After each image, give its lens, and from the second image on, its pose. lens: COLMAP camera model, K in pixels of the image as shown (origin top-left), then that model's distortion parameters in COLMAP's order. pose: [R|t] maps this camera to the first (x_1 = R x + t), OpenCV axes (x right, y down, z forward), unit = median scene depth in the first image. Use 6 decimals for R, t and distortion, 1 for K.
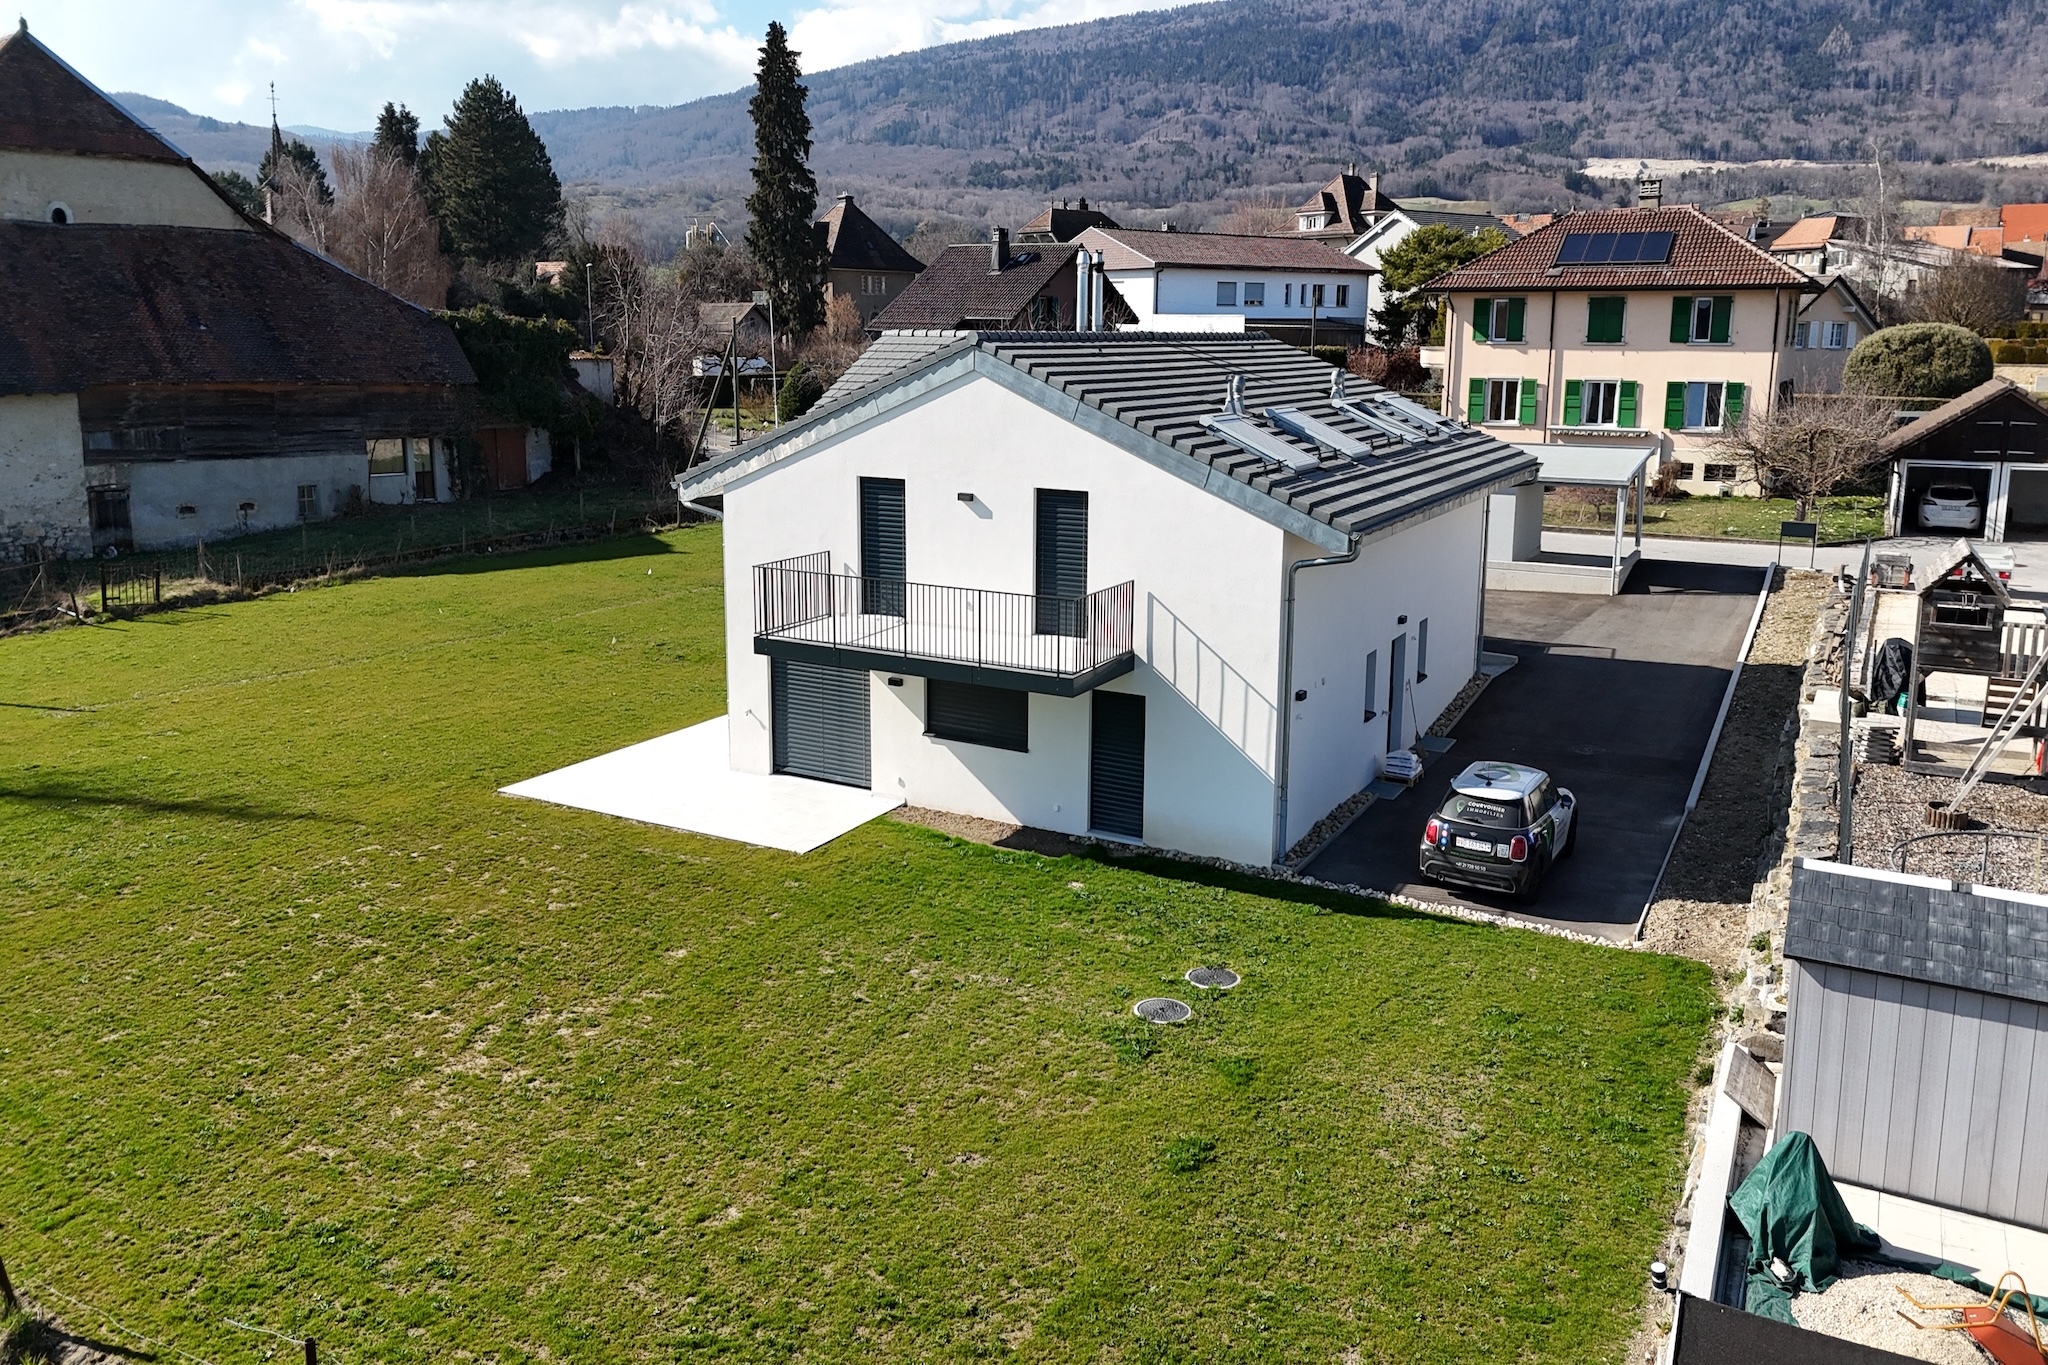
lens RADIAL K [[1535.4, 0, 988.2], [0, 1535.4, 583.6], [0, 0, 1]] dist [0.071093, -0.064284]
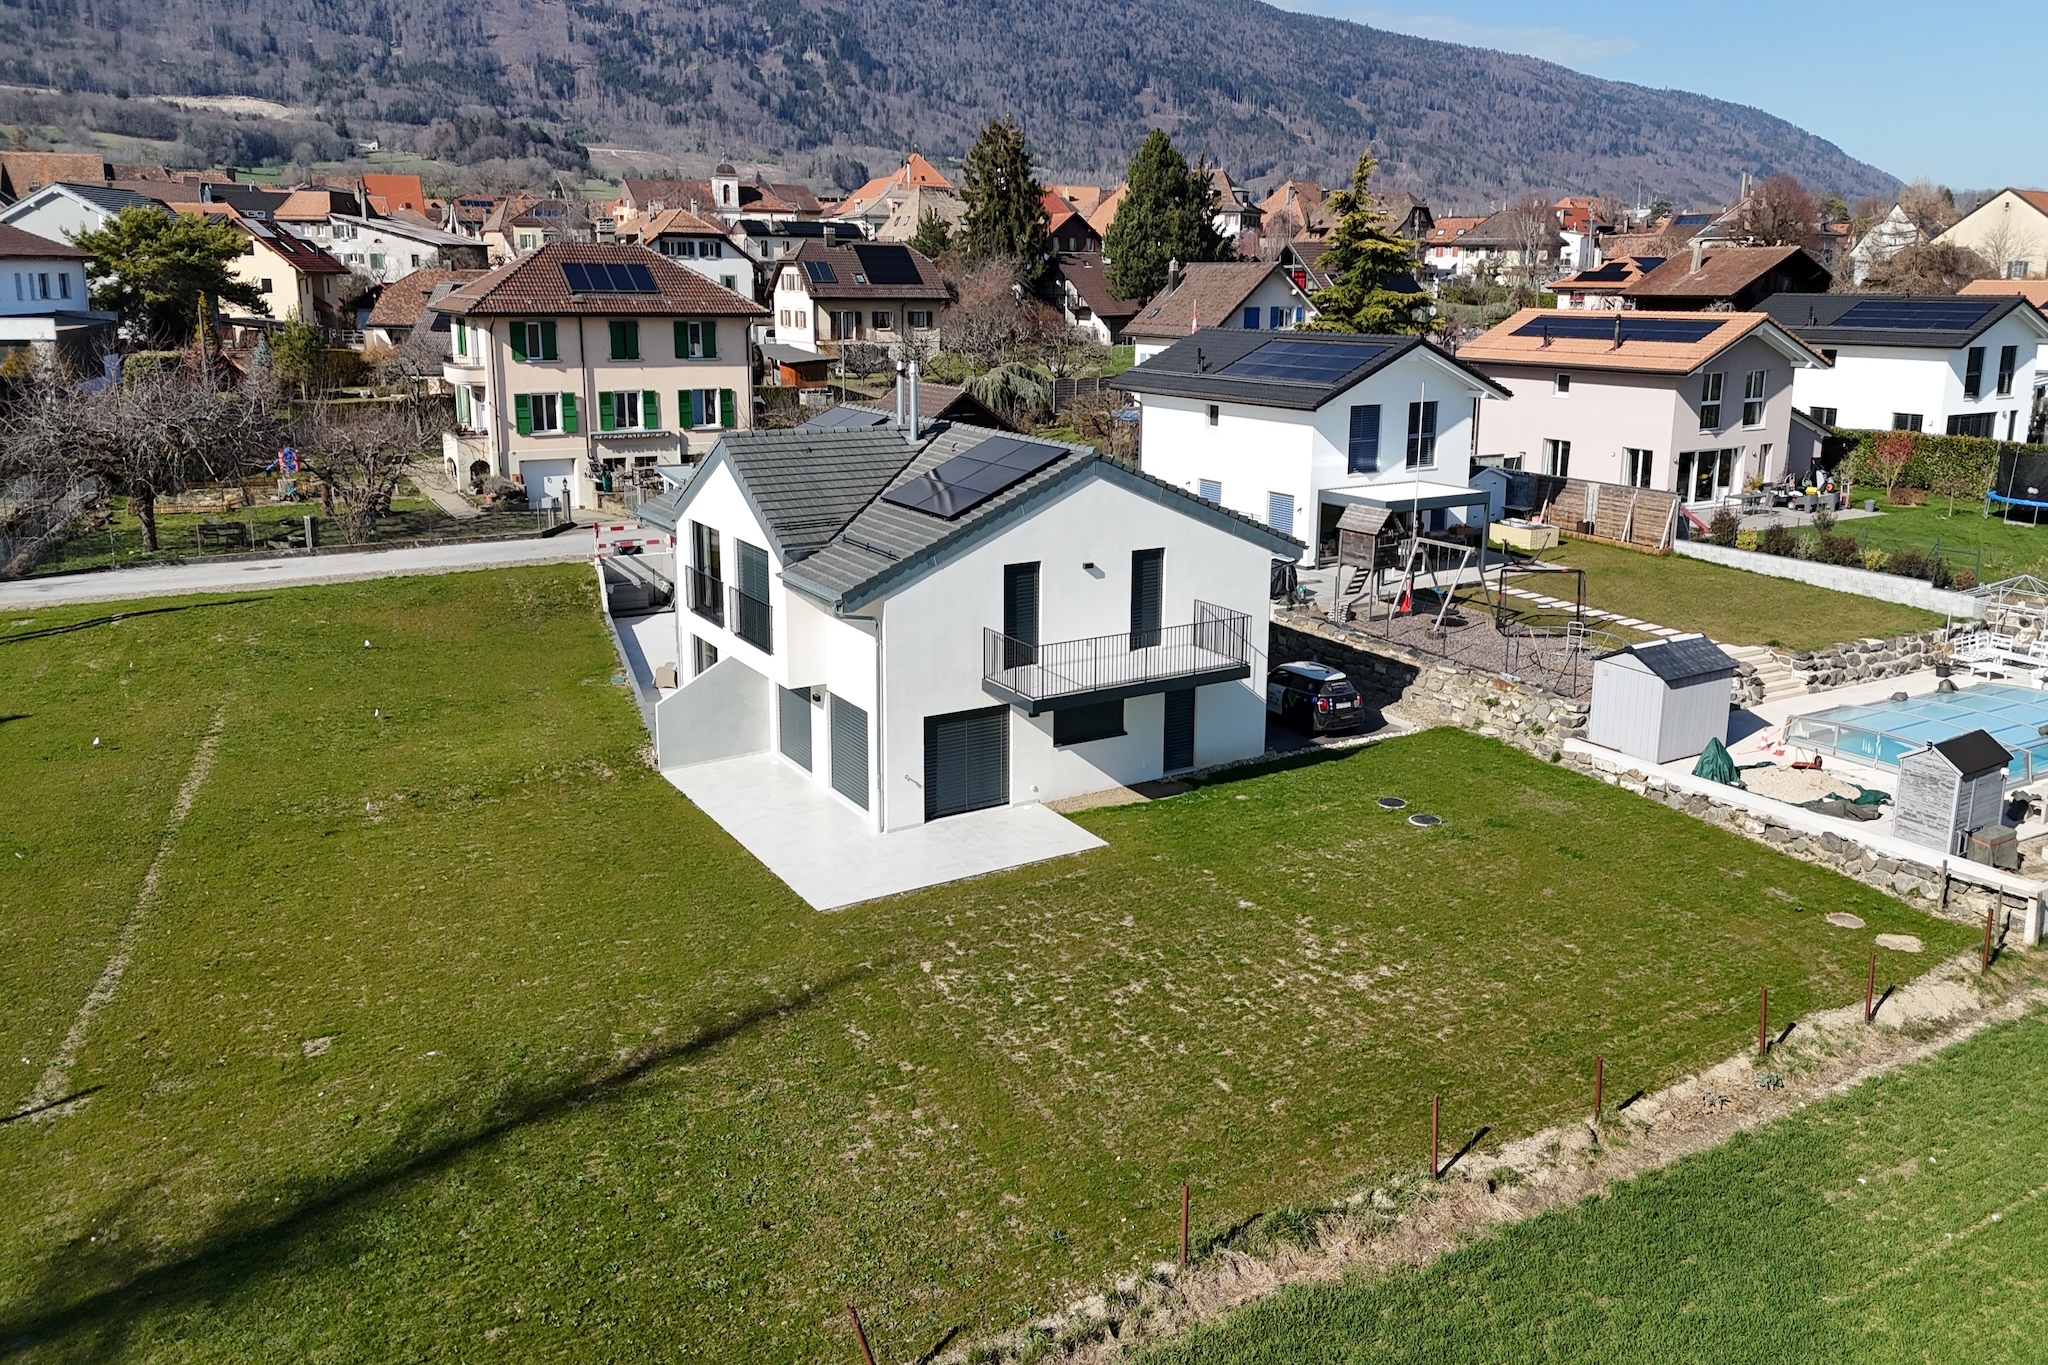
lens RADIAL K [[1514.8, 0, 1027.0], [0, 1514.8, 633.6], [0, 0, 1]] dist [0.081846, -0.073087]
pose [[0.482948, -0.206002, 0.851073, -0.501698], [0.139836, 0.977604, 0.157278, -0.090941], [-0.864412, 0.043053, 0.500938, 0.151478]]
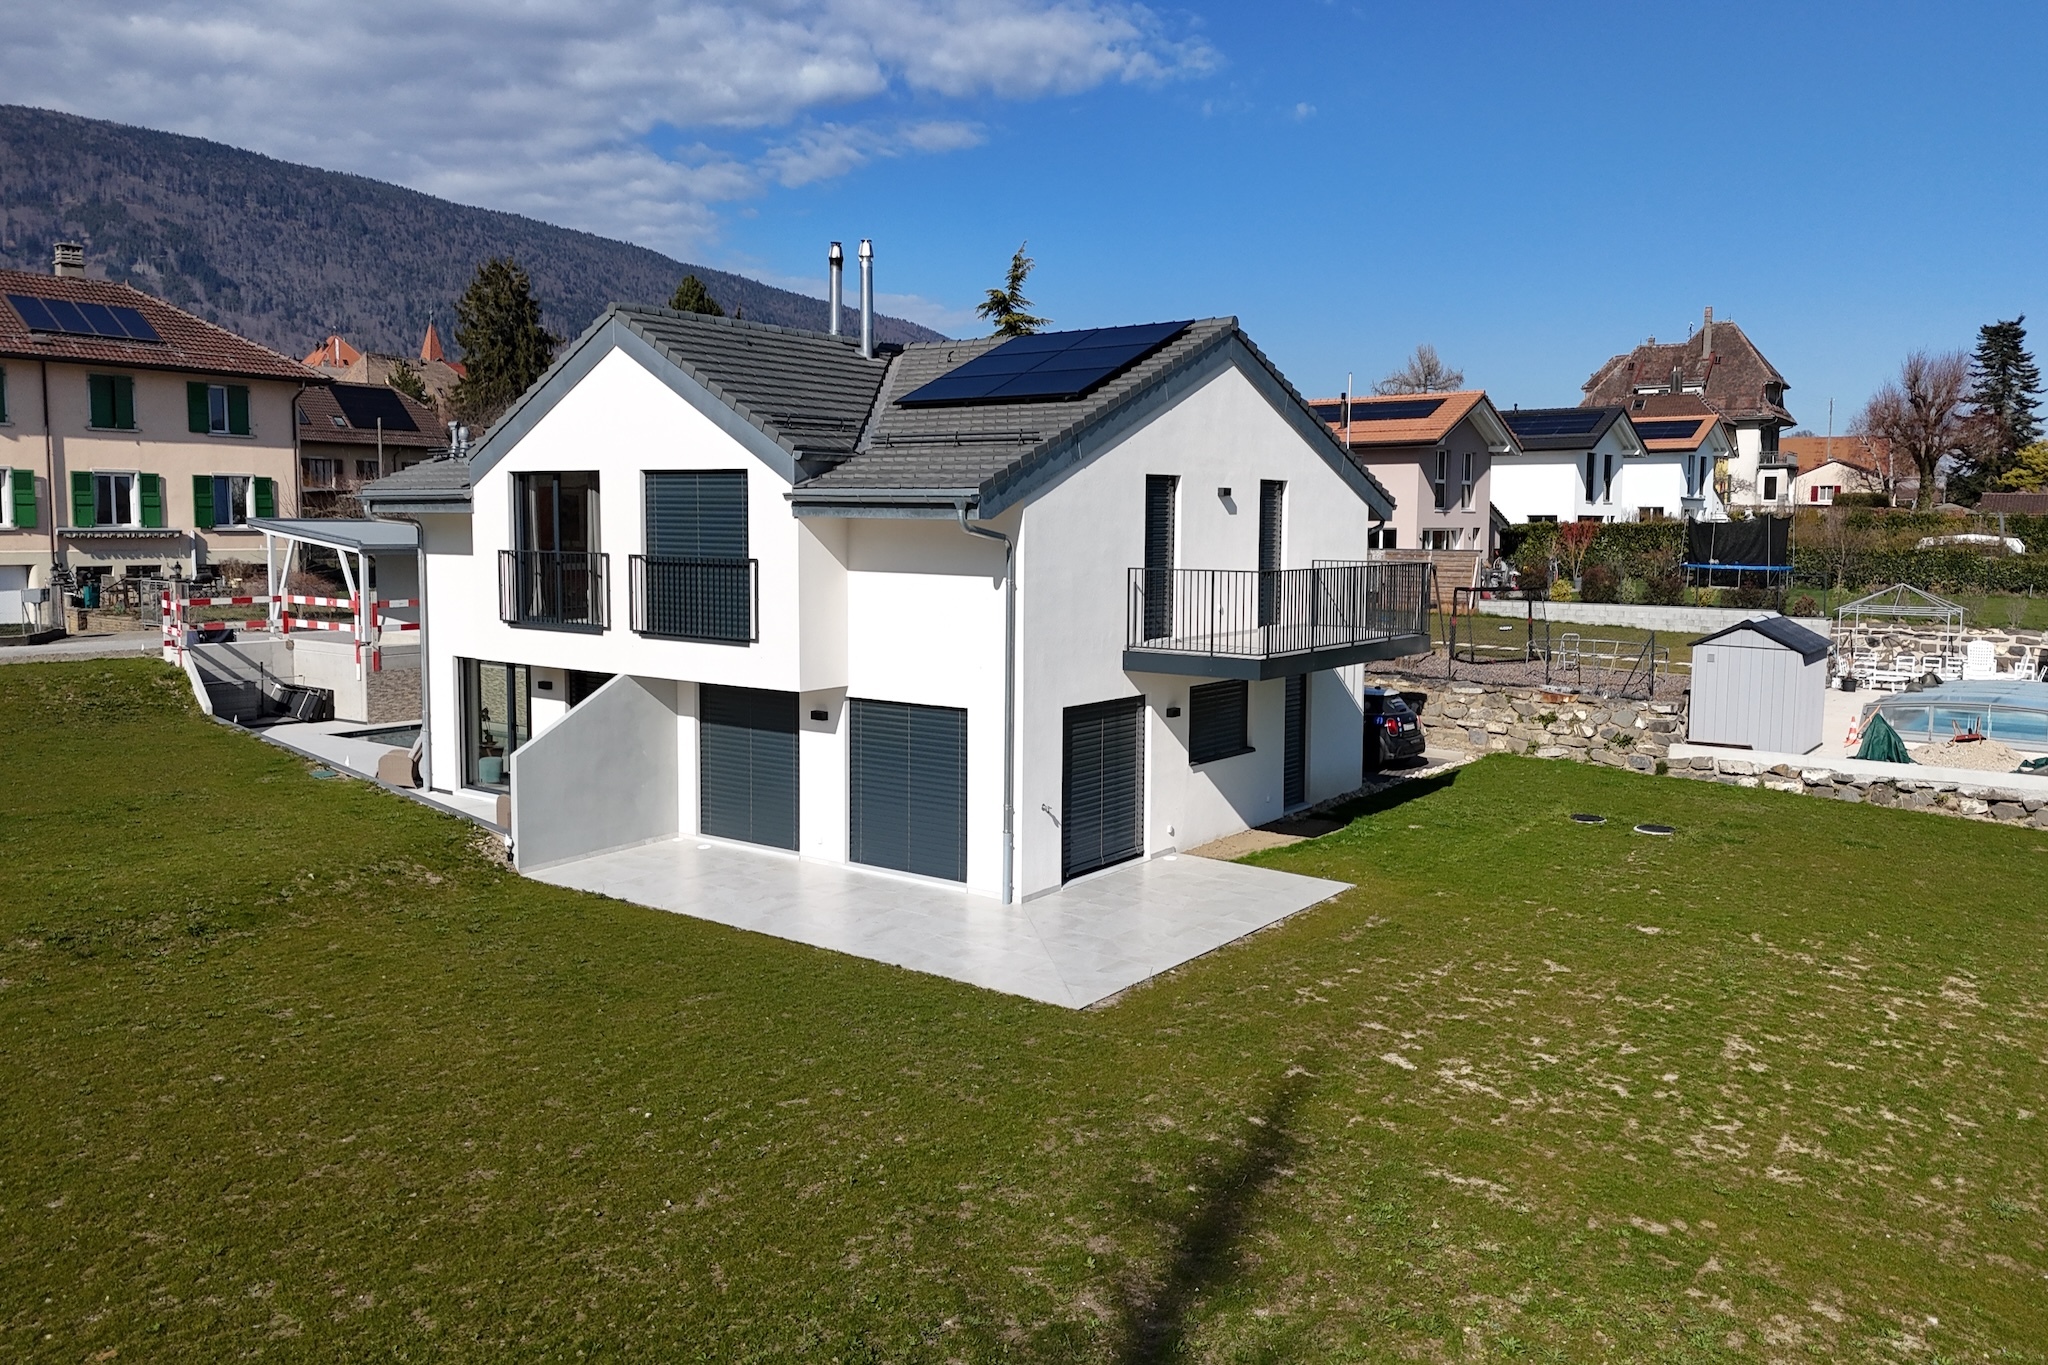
lens RADIAL K [[1491.2, 0, 1024.0], [0, 1491.2, 682.5], [0, 0, 1]] dist [0.077669, -0.057359]
pose [[0.113143, -0.110855, 0.987375, -0.391193], [0.152349, 0.983940, 0.093012, -0.019539], [-0.981829, 0.139902, 0.128215, 0.421421]]
